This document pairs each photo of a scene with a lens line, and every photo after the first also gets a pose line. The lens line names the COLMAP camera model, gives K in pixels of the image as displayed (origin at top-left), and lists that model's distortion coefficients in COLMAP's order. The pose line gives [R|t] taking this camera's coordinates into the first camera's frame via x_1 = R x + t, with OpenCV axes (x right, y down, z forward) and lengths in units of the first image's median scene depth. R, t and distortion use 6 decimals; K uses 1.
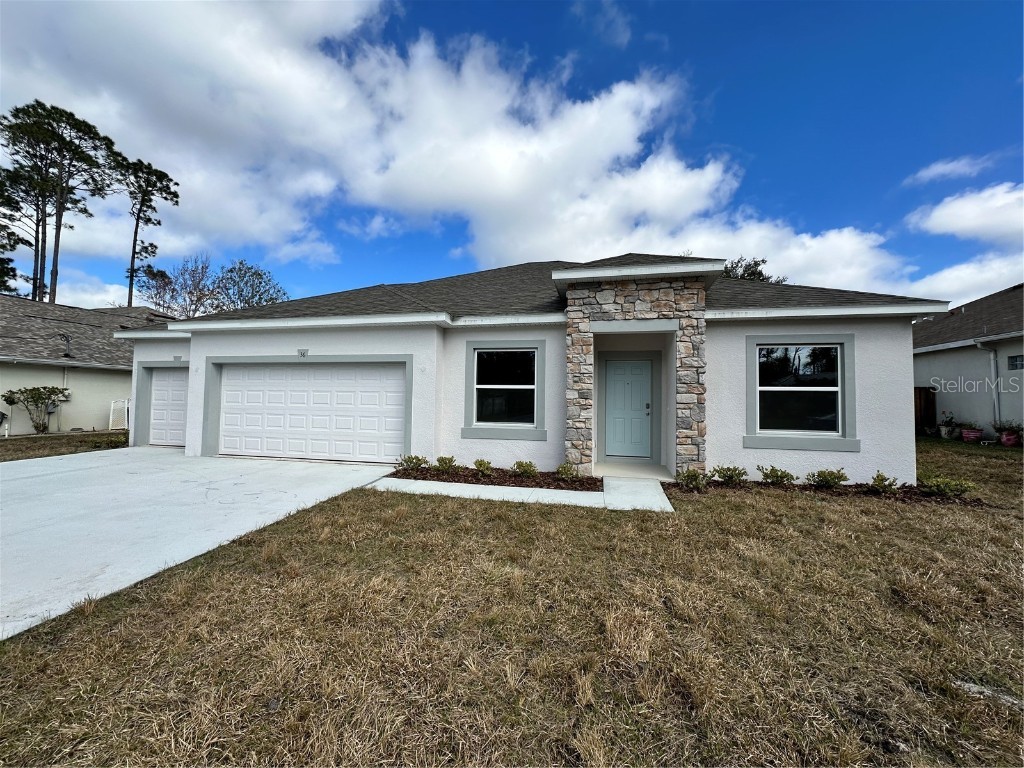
lens RADIAL K [[408.2, 0, 512.0], [0, 408.2, 384.0], [0, 0, 1]] dist [0.001807, -0.000181]
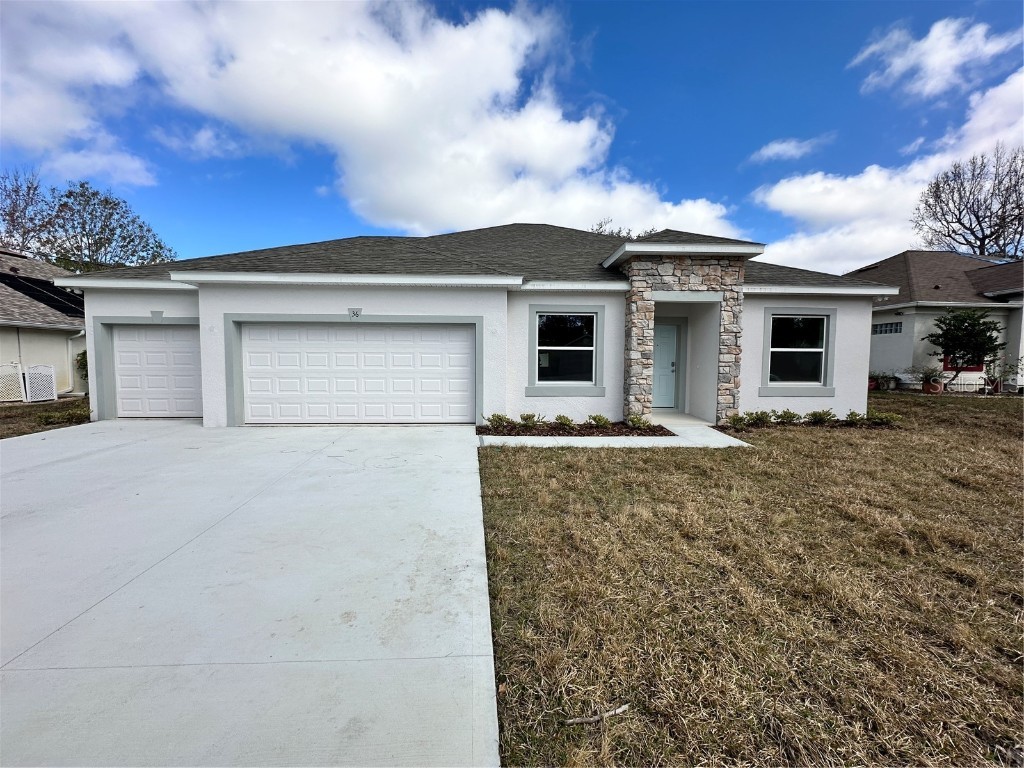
lens RADIAL K [[408.2, 0, 512.0], [0, 408.2, 384.0], [0, 0, 1]] dist [0.001807, -0.000181]
pose [[0.963233, -0.024764, 0.267522, -0.488626], [-0.002429, 0.994900, 0.100841, -0.008339], [-0.268655, -0.097783, 0.958260, -0.010674]]
